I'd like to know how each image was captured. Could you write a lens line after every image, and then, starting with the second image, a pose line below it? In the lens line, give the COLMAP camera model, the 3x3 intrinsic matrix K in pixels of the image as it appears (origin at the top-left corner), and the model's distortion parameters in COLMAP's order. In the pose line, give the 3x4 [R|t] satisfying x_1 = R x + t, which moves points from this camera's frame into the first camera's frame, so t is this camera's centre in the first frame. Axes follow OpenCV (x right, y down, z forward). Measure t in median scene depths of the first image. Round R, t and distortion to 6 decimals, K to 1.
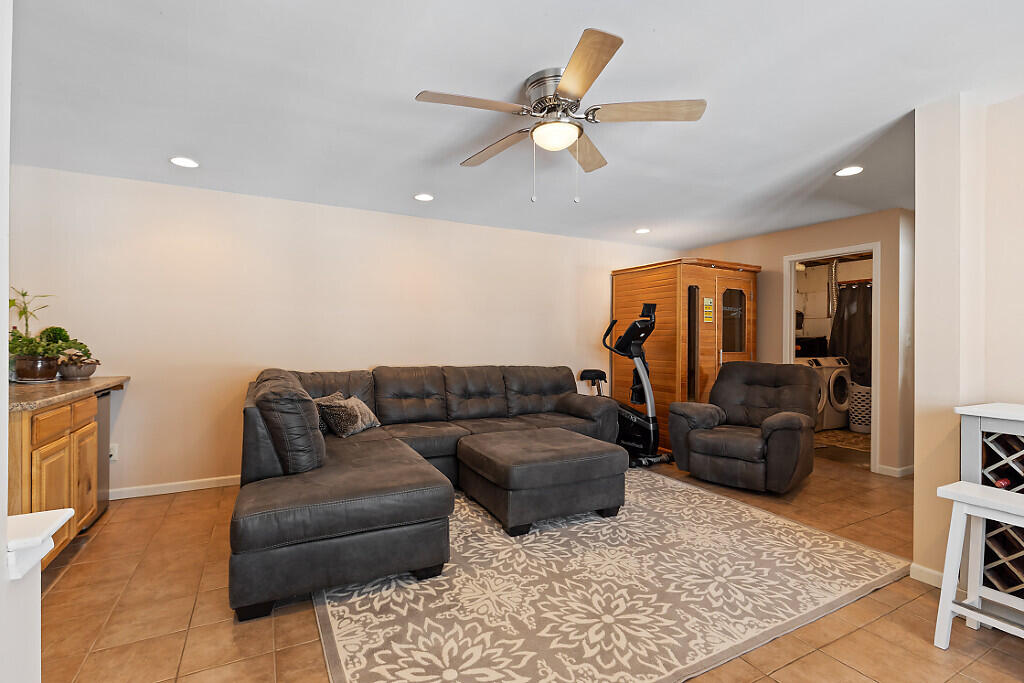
lens RADIAL K [[468.1, 0, 506.5], [0, 468.1, 340.8], [0, 0, 1]] dist [-0.000990, -0.000483]
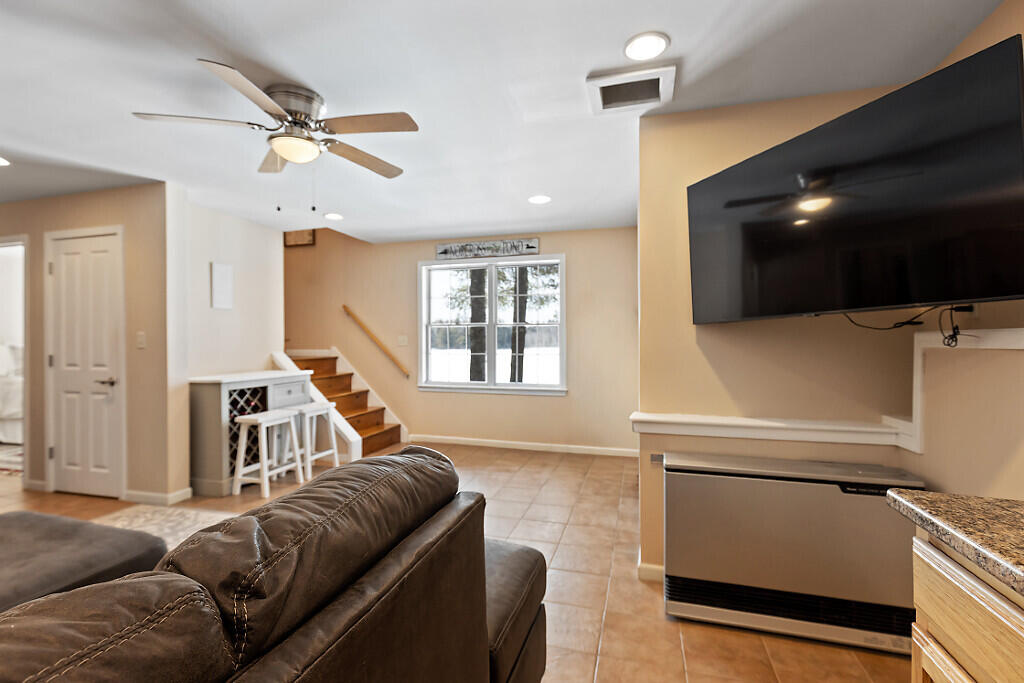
lens RADIAL K [[468.1, 0, 506.5], [0, 468.1, 340.8], [0, 0, 1]] dist [-0.000990, -0.000483]
pose [[-0.717703, -0.003398, 0.696341, -0.669499], [0.000264, 0.999987, 0.005152, -0.007710], [-0.696349, 0.003881, -0.717693, 0.980058]]
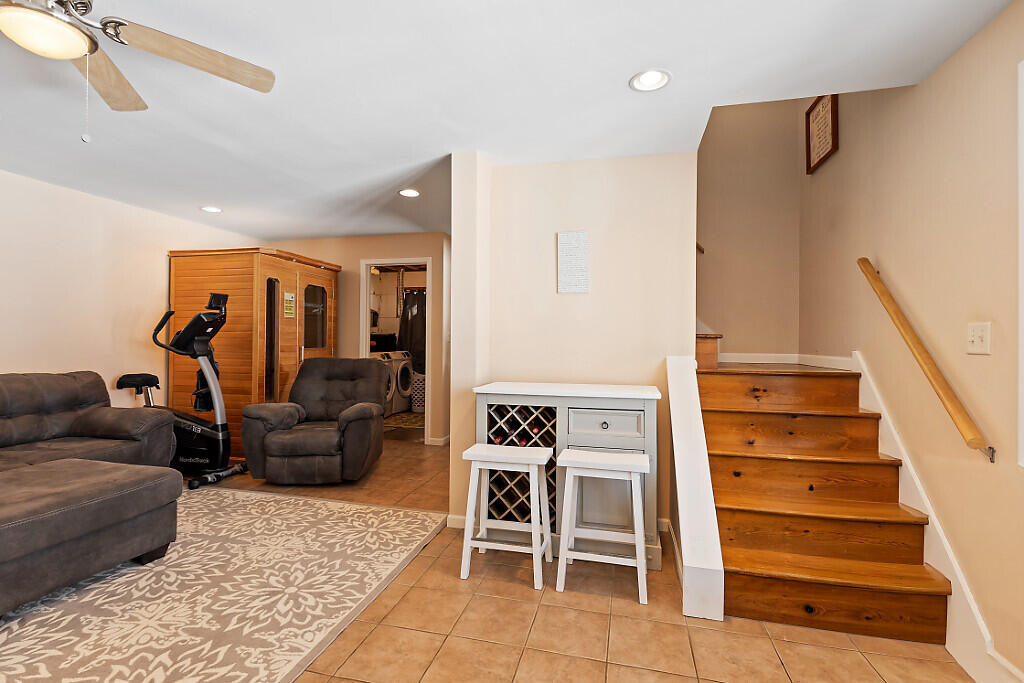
lens RADIAL K [[464.1, 0, 510.8], [0, 464.1, 336.7], [0, 0, 1]] dist [-0.001636, -0.000757]
pose [[0.668768, 0.002071, 0.743468, 0.042682], [-0.001151, 0.999998, -0.001750, 0.000641], [-0.743470, 0.000314, 0.668769, 0.034966]]
